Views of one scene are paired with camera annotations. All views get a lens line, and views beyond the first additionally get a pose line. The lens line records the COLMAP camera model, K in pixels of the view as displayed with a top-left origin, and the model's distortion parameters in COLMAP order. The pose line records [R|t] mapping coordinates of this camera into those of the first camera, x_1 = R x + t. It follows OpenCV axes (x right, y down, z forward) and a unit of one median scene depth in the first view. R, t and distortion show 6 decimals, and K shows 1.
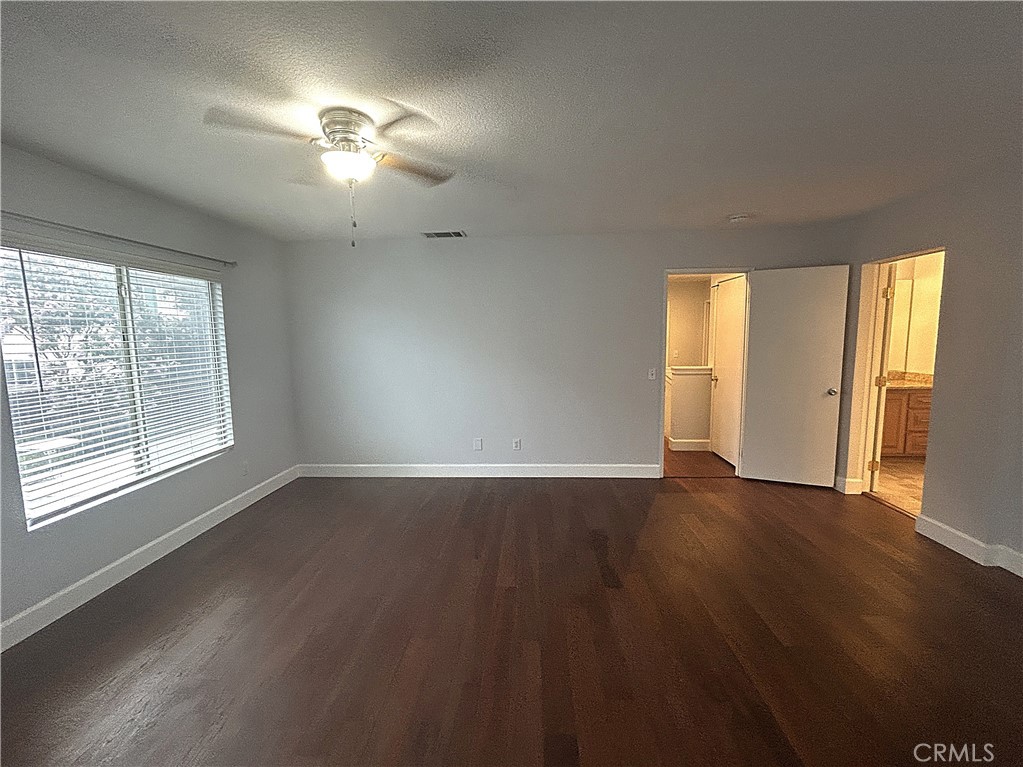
lens RADIAL K [[428.2, 0, 511.3], [0, 428.2, 378.2], [0, 0, 1]] dist [0.000234, -0.000091]
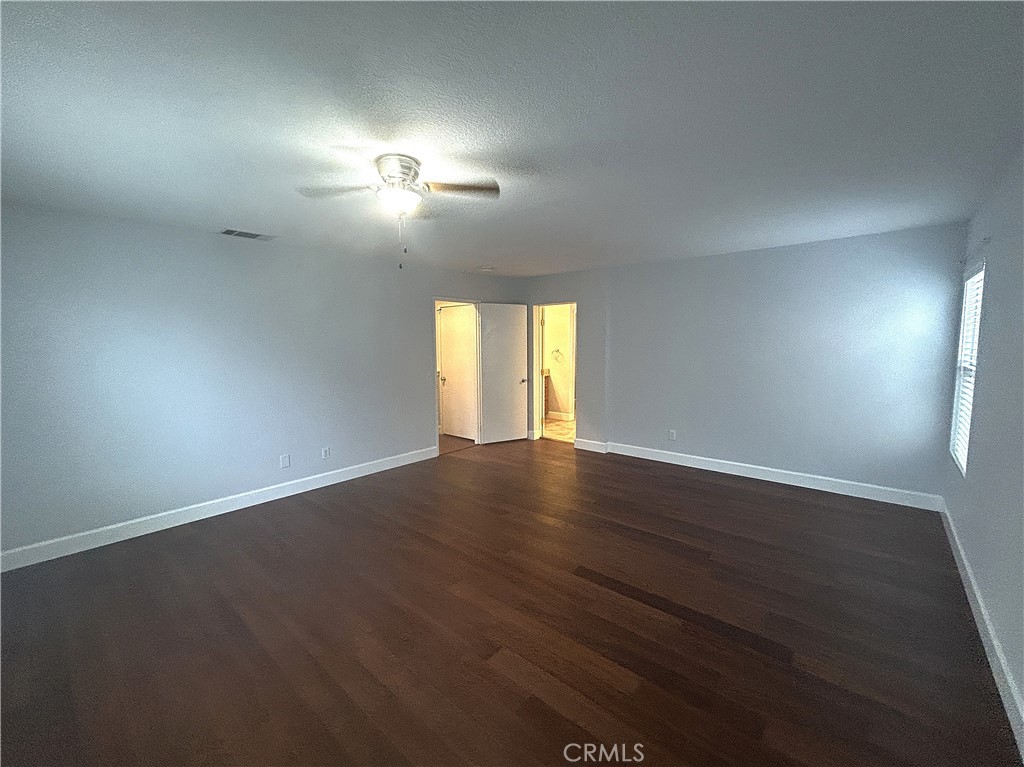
lens RADIAL K [[428.6, 0, 511.8], [0, 428.6, 378.2], [0, 0, 1]] dist [0.000234, -0.000091]
pose [[0.608274, -0.057464, 0.791645, -0.592087], [0.080701, 0.996685, 0.010340, 0.002866], [-0.789614, 0.057597, 0.610894, 0.021414]]
